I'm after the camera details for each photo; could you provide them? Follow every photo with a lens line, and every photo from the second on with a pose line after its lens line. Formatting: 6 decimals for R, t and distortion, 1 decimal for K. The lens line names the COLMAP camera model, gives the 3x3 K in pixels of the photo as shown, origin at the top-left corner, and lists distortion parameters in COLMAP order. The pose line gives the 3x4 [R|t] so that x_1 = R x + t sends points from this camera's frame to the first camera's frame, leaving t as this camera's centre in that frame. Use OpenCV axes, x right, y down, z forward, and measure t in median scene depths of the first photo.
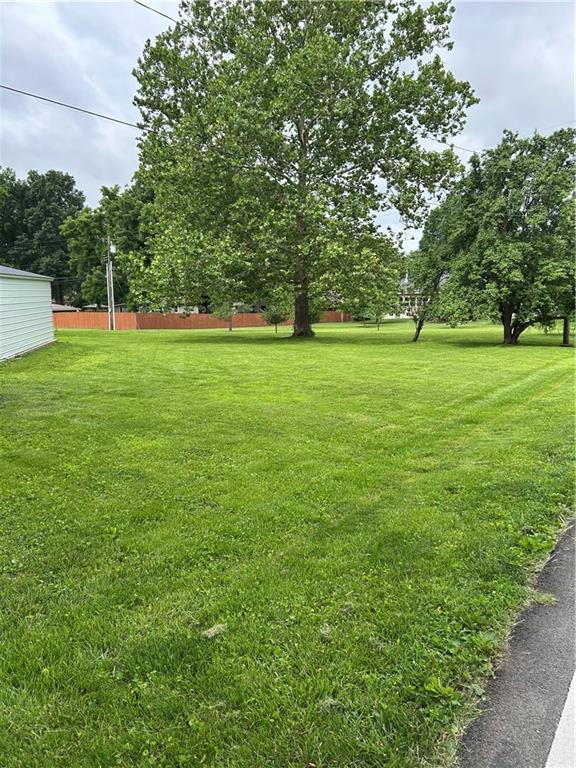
lens RADIAL K [[585.0, 0, 293.2], [0, 585.0, 384.5], [0, 0, 1]] dist [0.071453, -0.064880]
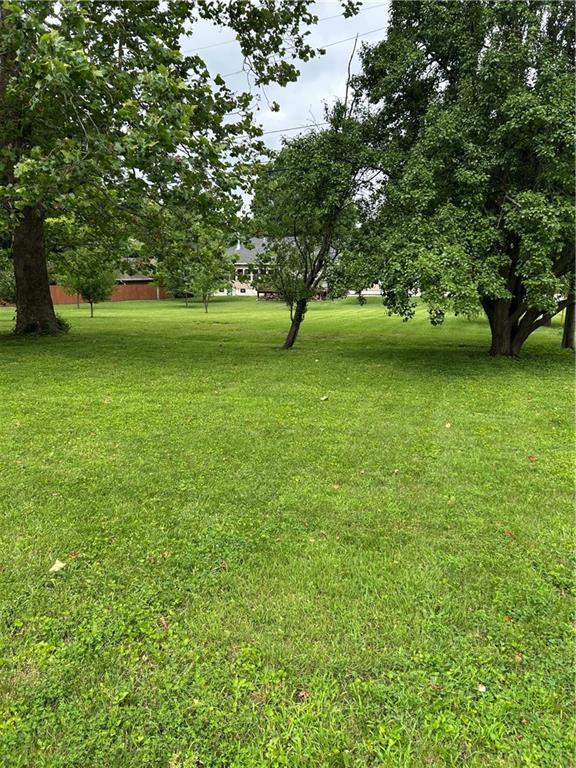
lens RADIAL K [[585.0, 0, 292.8], [0, 585.0, 383.7], [0, 0, 1]] dist [0.071453, -0.064880]
pose [[0.958781, -0.040339, 0.281269, 0.085256], [0.029673, 0.998674, 0.042079, -0.064991], [-0.282593, -0.031999, 0.958706, 0.574216]]
